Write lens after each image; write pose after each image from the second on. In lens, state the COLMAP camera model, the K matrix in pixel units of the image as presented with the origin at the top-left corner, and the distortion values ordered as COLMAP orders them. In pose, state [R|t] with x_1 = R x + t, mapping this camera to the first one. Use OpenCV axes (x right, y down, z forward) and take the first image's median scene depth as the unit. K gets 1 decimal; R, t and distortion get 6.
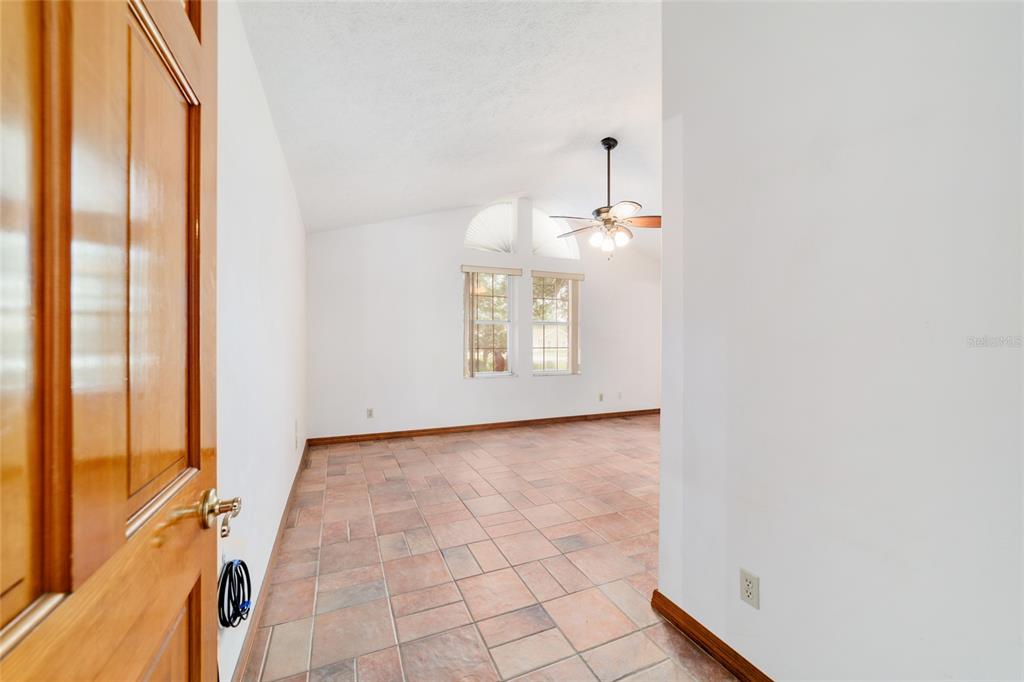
lens RADIAL K [[393.3, 0, 489.4], [0, 393.3, 338.2], [0, 0, 1]] dist [-0.012769, 0.006073]
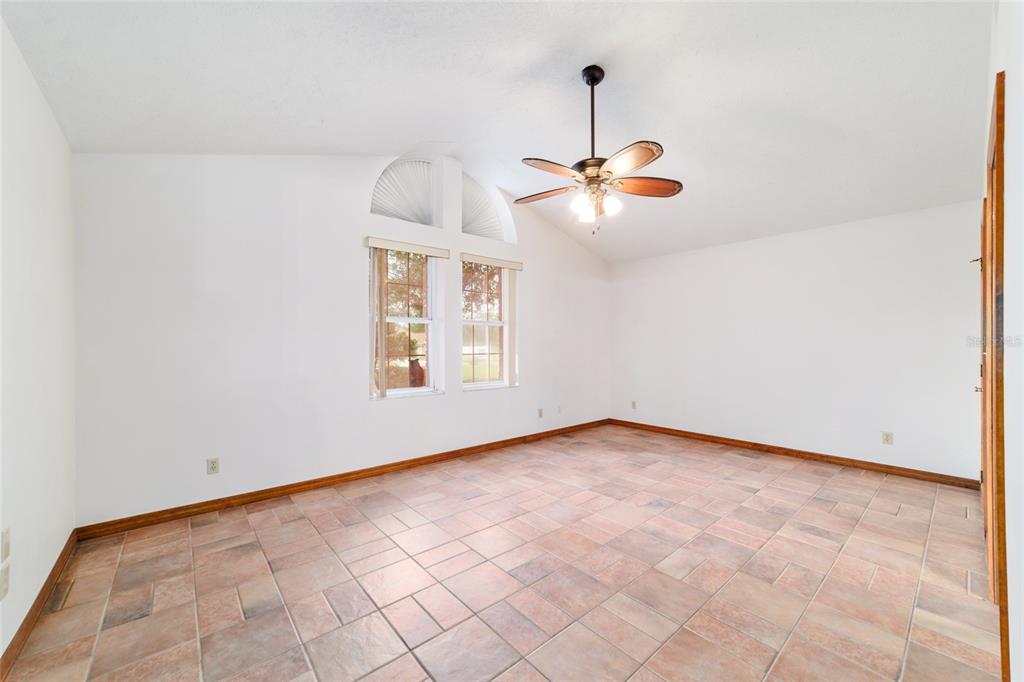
lens RADIAL K [[393.3, 0, 494.6], [0, 393.3, 342.9], [0, 0, 1]] dist [-0.012769, 0.006073]
pose [[0.950392, -0.001594, 0.311052, -0.091992], [0.001224, 0.999998, 0.001386, 0.002310], [-0.311054, -0.000936, 0.950392, 0.342504]]
